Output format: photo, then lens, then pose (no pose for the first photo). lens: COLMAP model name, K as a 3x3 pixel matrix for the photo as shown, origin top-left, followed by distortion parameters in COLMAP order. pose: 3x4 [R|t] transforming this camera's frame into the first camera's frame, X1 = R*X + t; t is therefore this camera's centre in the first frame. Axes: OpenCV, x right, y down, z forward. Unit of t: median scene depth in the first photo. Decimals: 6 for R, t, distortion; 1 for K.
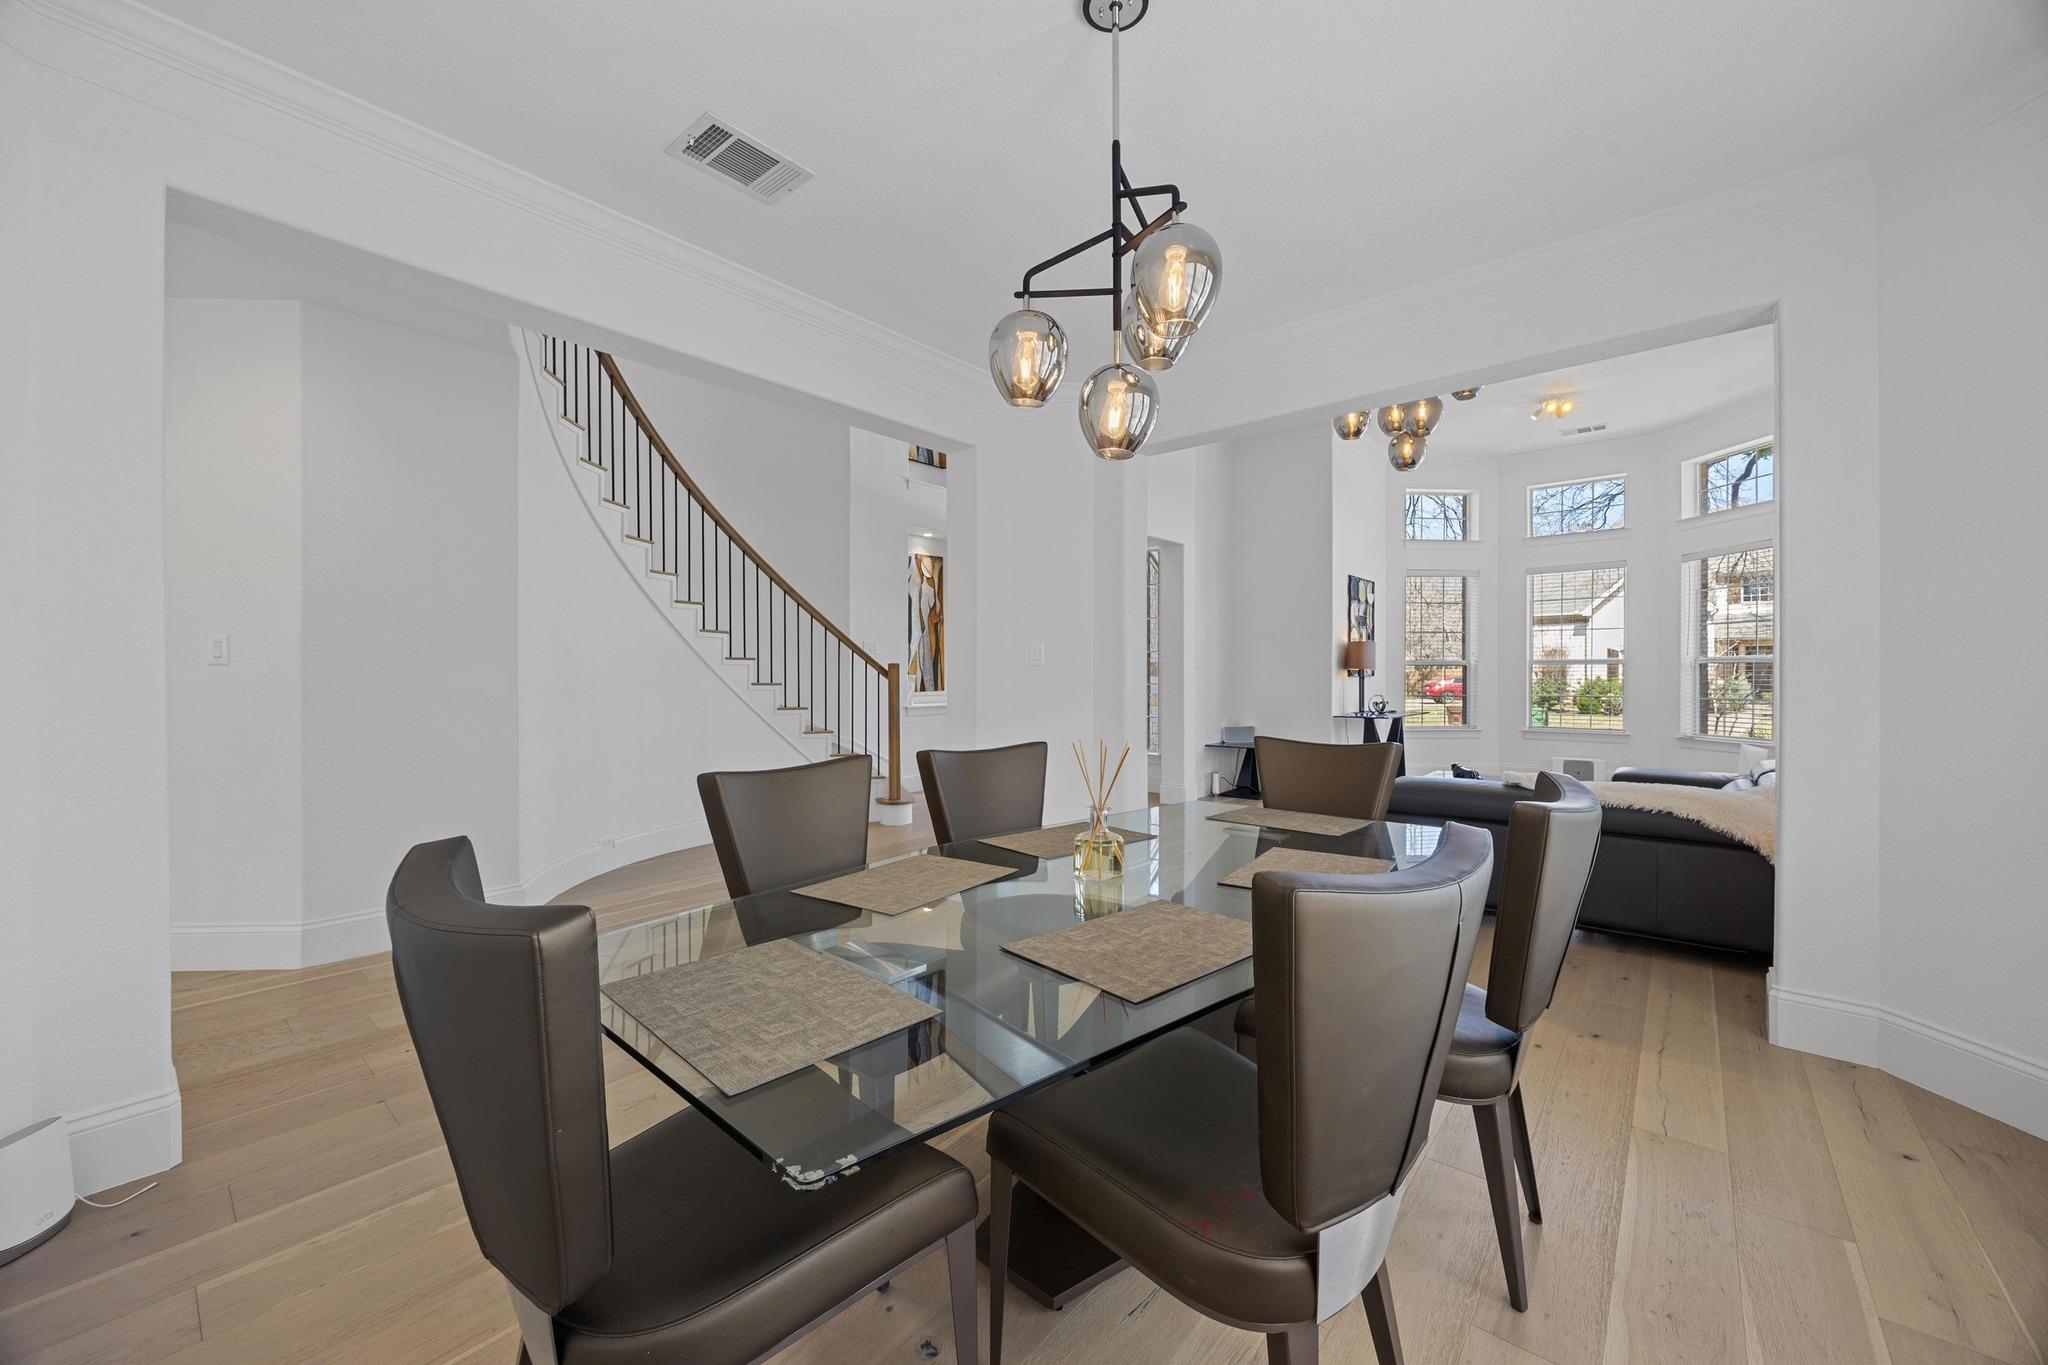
lens RADIAL K [[779.2, 0, 1020.9], [0, 779.2, 682.0], [0, 0, 1]] dist [-0.003485, 0.000315]
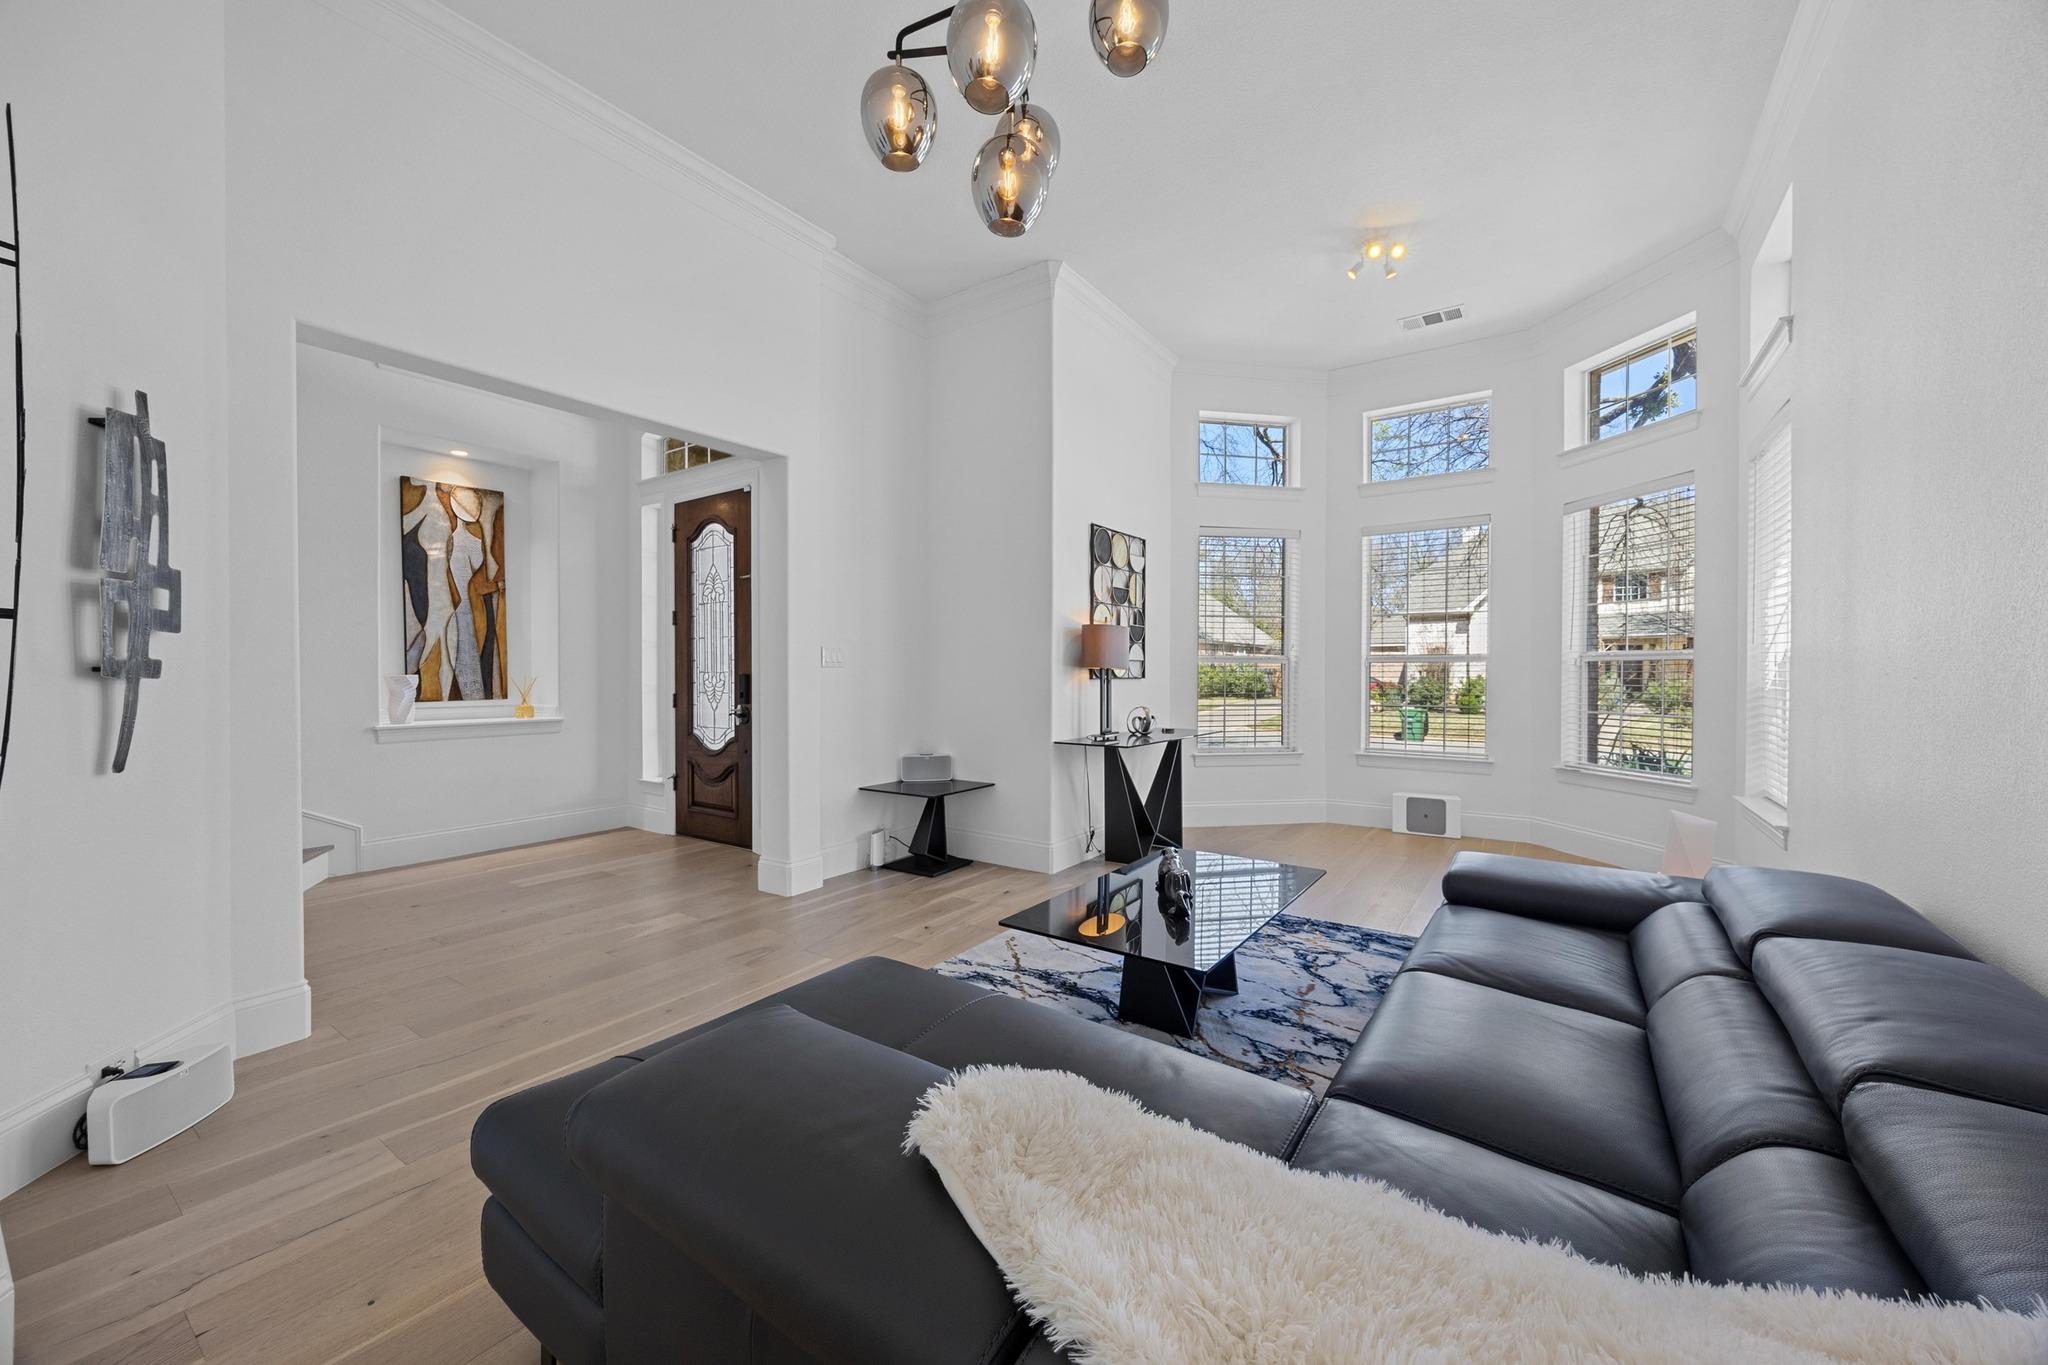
lens RADIAL K [[779.2, 0, 1026.2], [0, 779.2, 680.5], [0, 0, 1]] dist [-0.003485, 0.000315]
pose [[0.994454, 0.001388, 0.105164, 0.278674], [-0.001708, 0.999994, 0.002957, -0.007148], [-0.105159, -0.003121, 0.994451, 0.334028]]
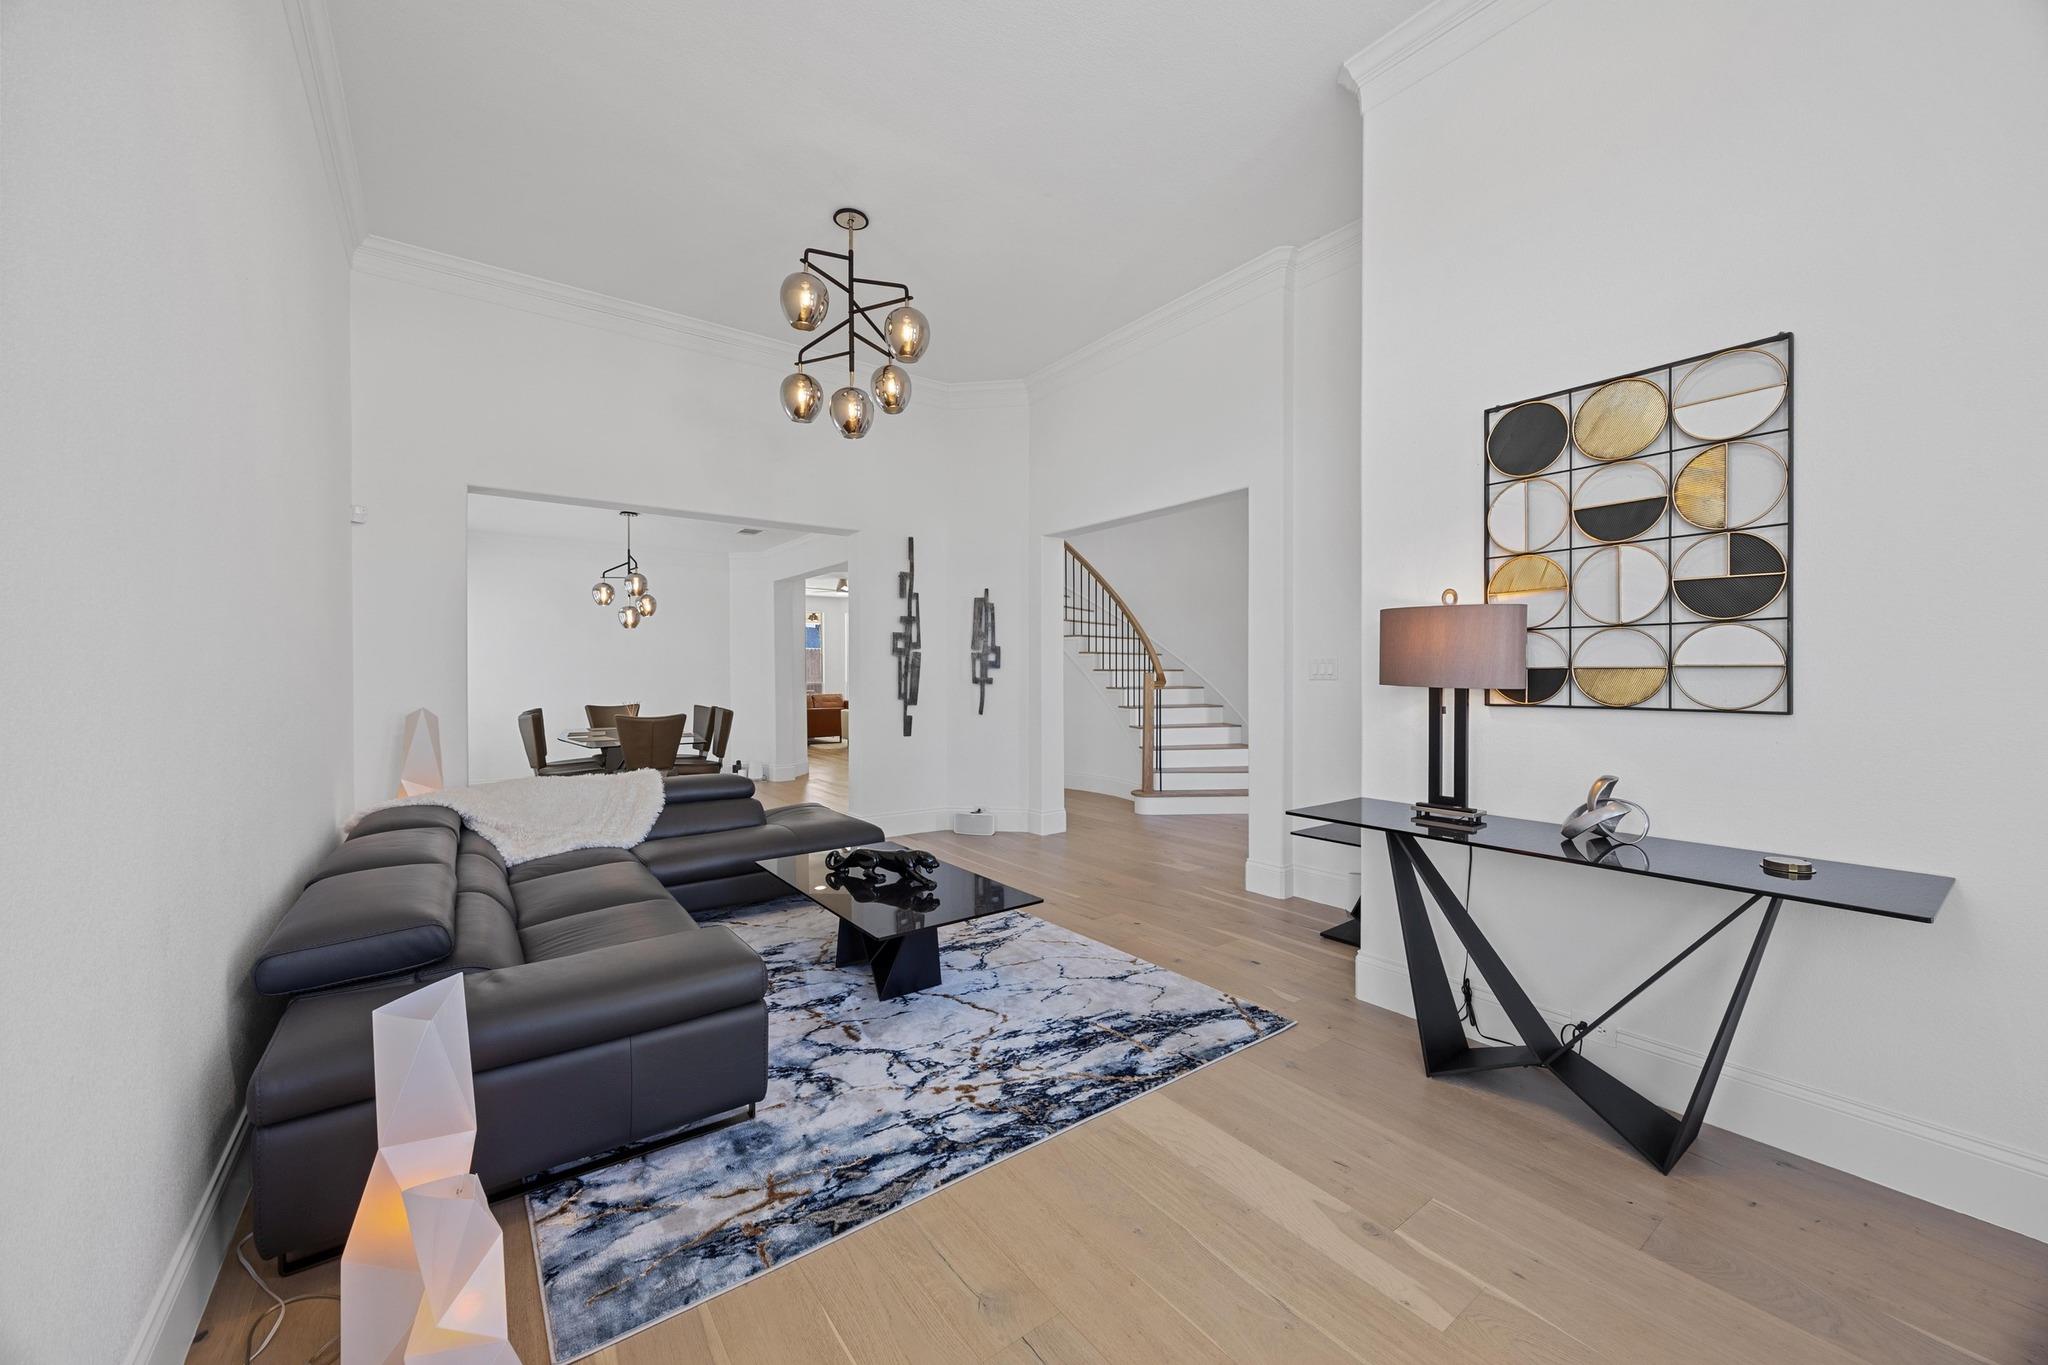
lens RADIAL K [[779.2, 0, 1021.2], [0, 779.2, 677.9], [0, 0, 1]] dist [-0.003485, 0.000315]
pose [[-0.231766, 0.004657, -0.972760, 0.748915], [-0.007711, 0.999948, 0.006624, -0.018062], [0.972741, 0.009036, -0.231718, 0.820726]]
